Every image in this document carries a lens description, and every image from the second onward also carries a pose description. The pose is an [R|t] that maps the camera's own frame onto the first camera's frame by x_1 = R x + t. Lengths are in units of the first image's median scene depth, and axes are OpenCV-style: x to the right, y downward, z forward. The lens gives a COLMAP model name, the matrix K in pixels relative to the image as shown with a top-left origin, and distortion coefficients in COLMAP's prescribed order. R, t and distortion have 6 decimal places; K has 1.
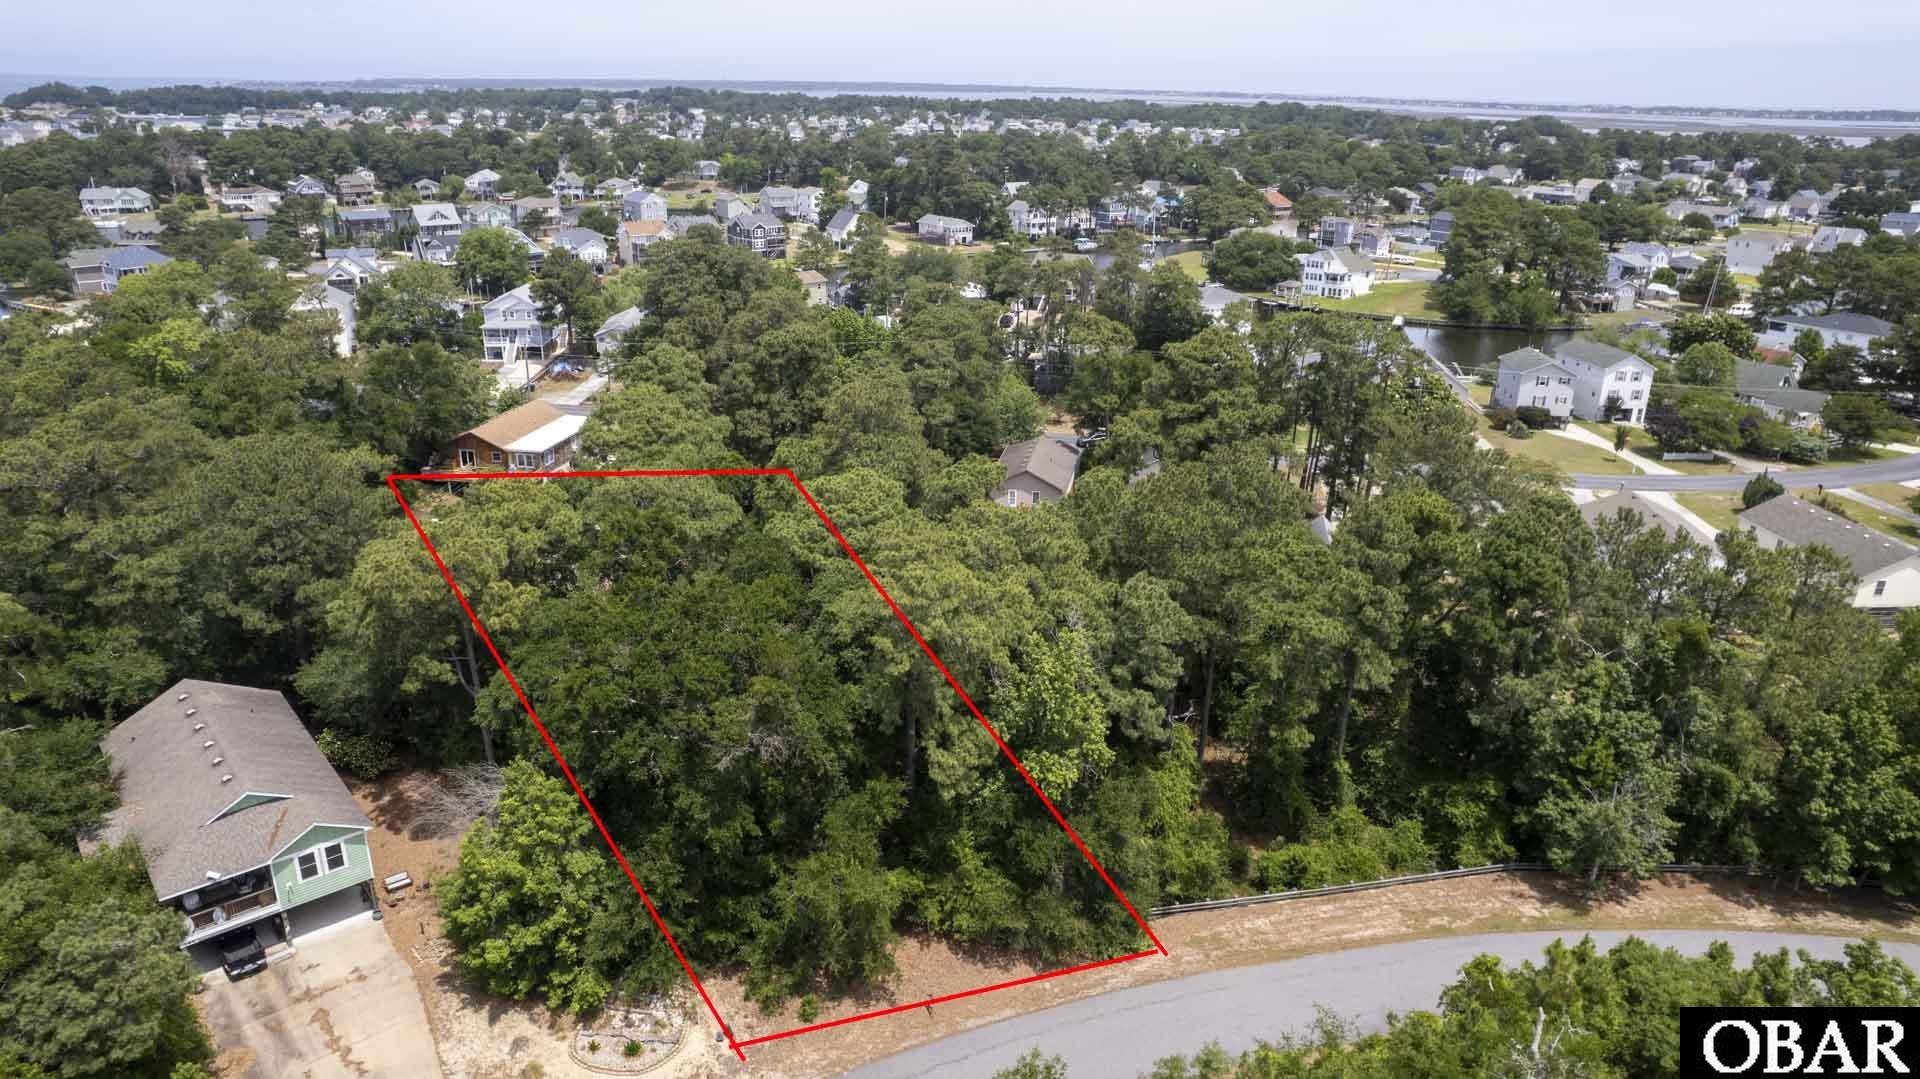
lens RADIAL K [[1233.5, 0, 960.0], [0, 1233.5, 539.5], [0, 0, 1]] dist [-0.077909, 0.068996]
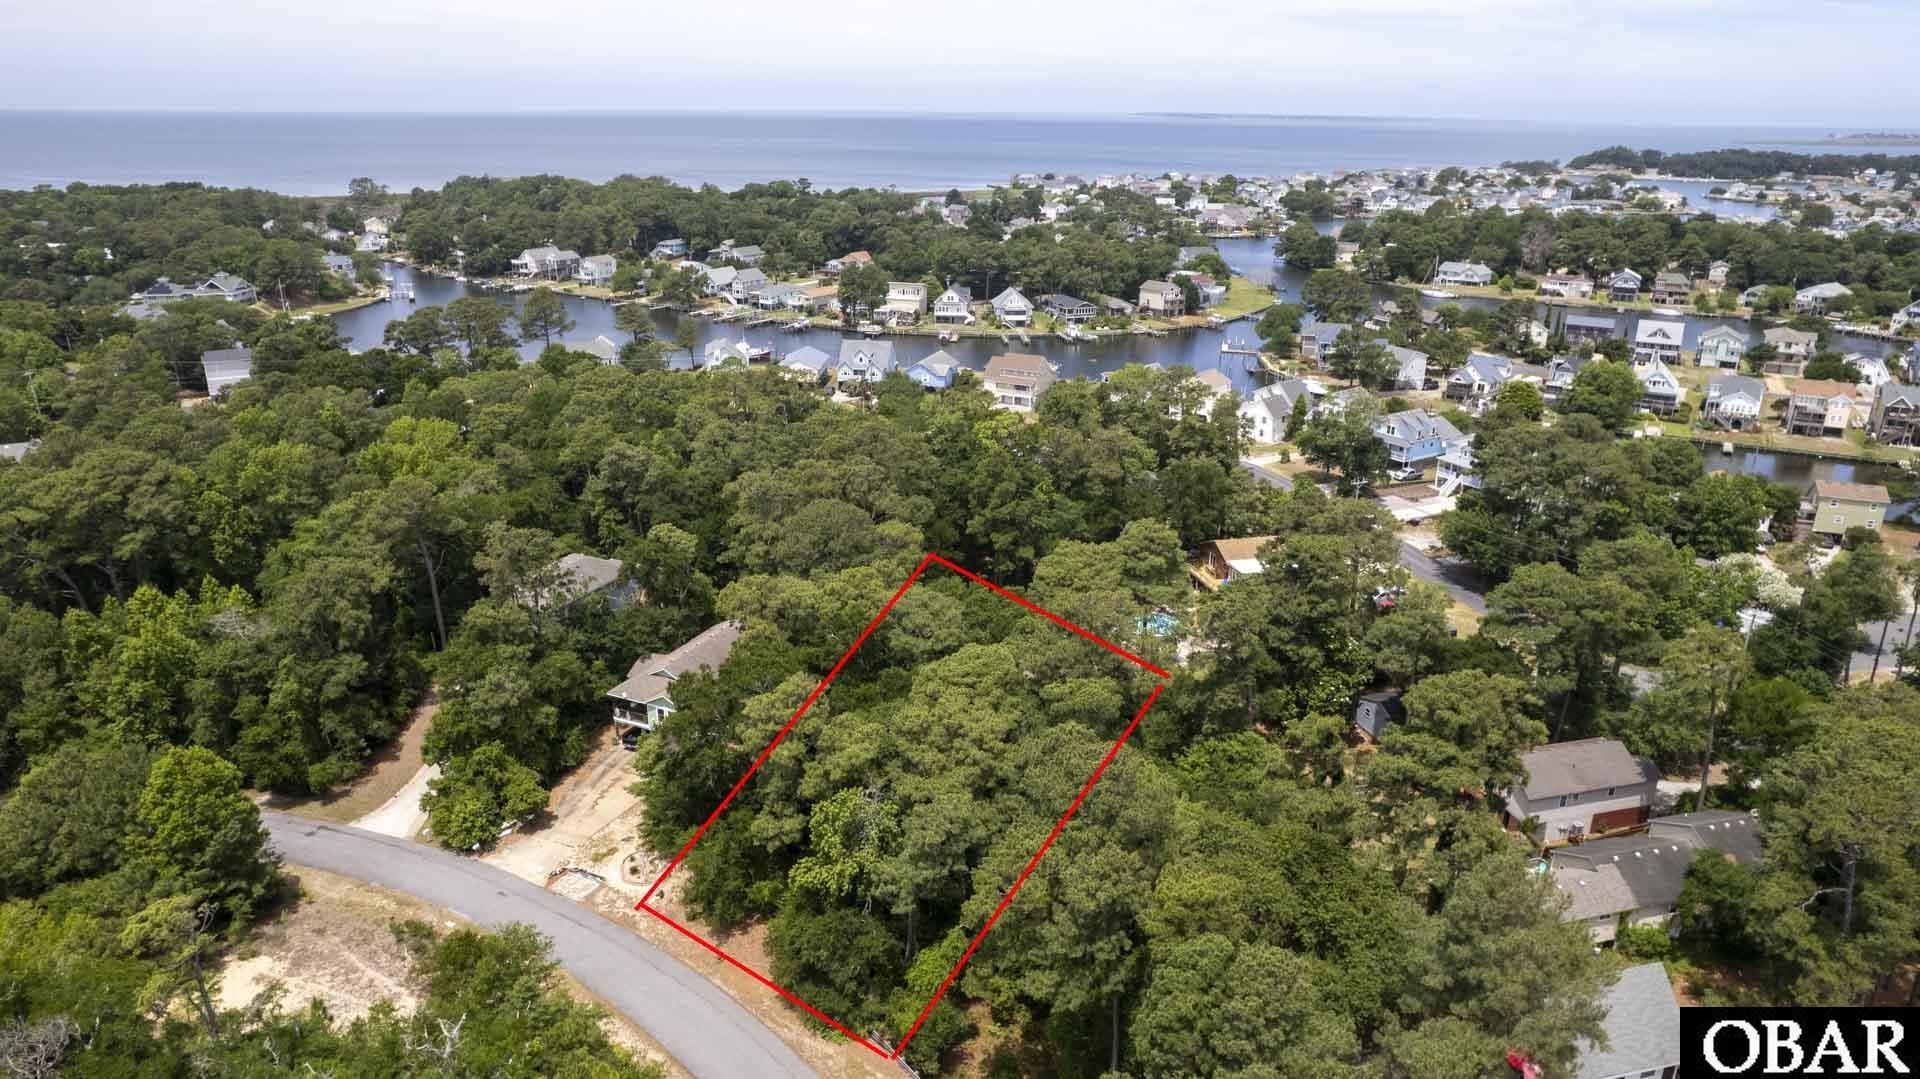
lens RADIAL K [[1233.5, 0, 960.0], [0, 1233.5, 539.5], [0, 0, 1]] dist [-0.077909, 0.068996]
pose [[0.424708, 0.291139, -0.857240, 0.267433], [-0.321852, 0.933580, 0.157608, -0.096759], [0.846188, 0.208967, 0.490203, 0.078241]]
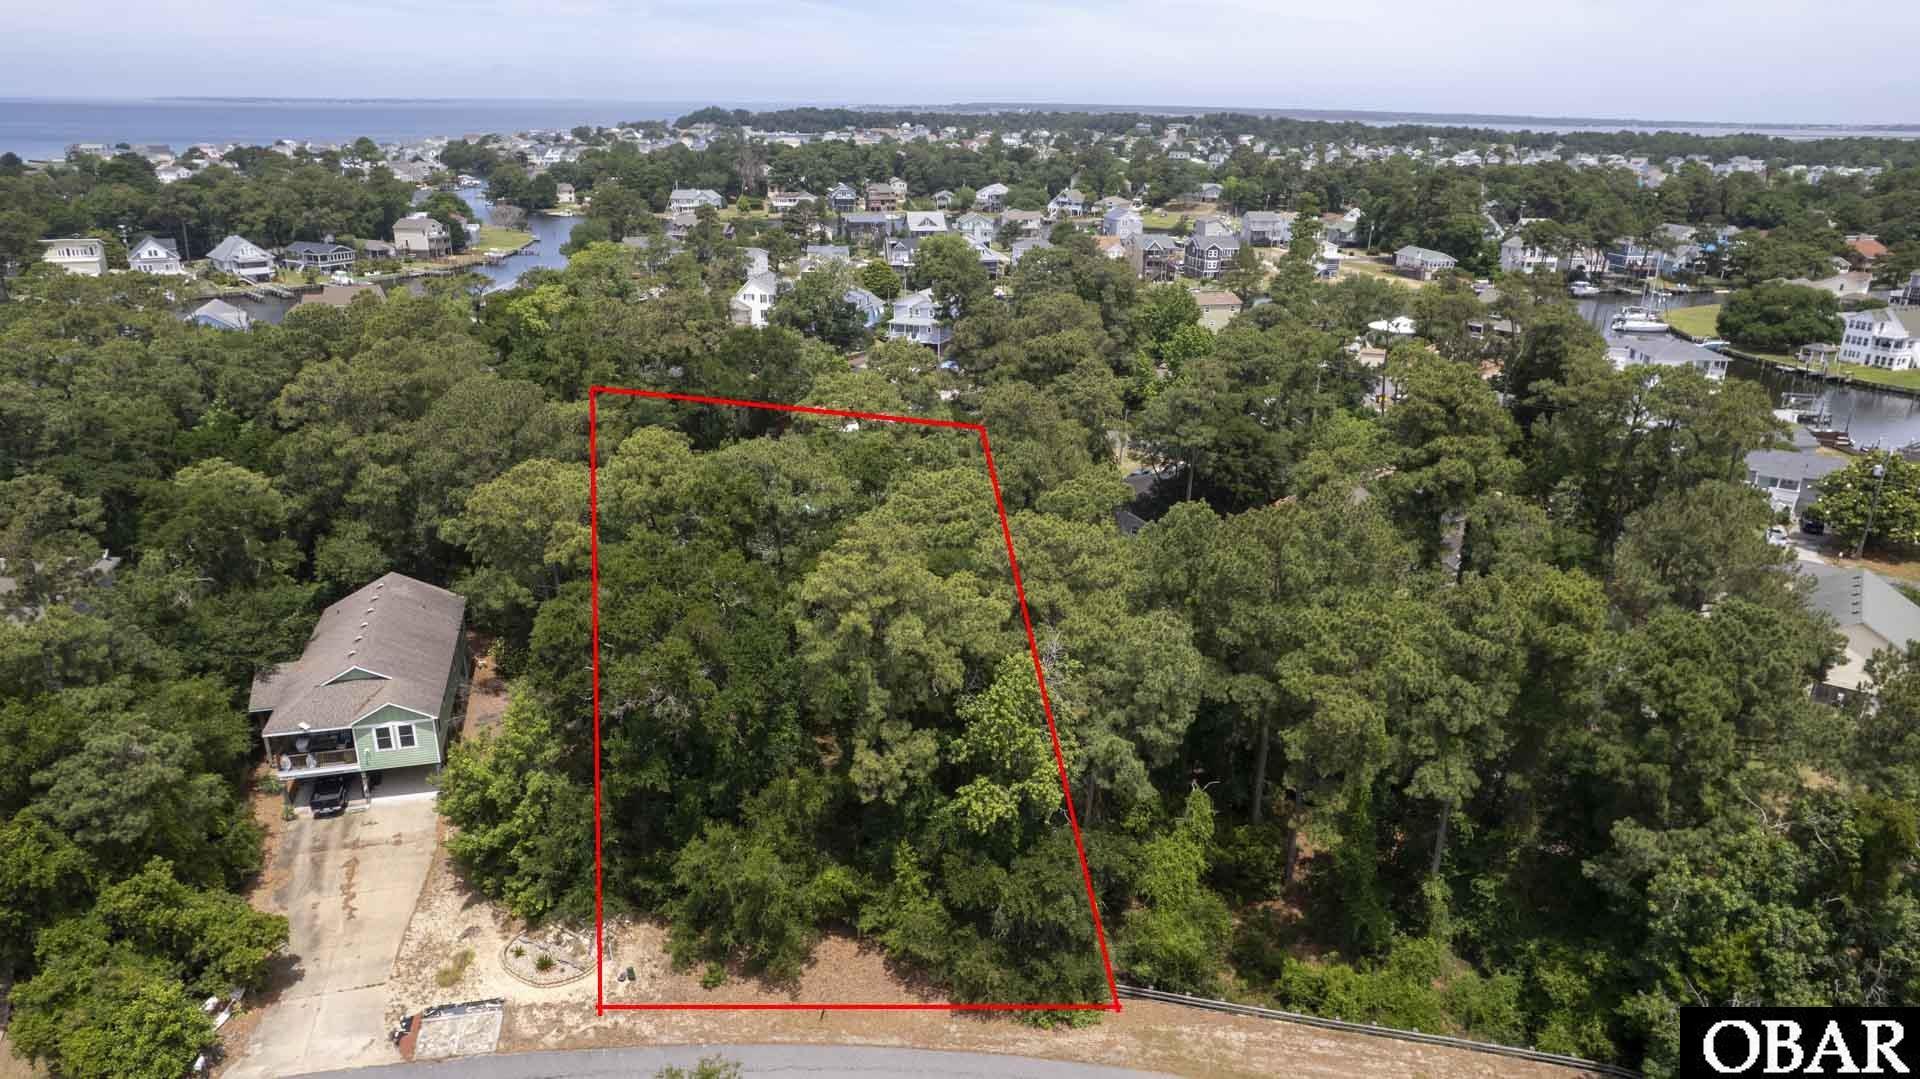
lens RADIAL K [[1233.5, 0, 960.0], [0, 1233.5, 539.5], [0, 0, 1]] dist [-0.077909, 0.068996]
pose [[0.906803, 0.138813, -0.398044, 0.084078], [-0.147074, 0.989076, 0.009871, -0.002721], [0.395066, 0.049591, 0.917313, 0.027954]]
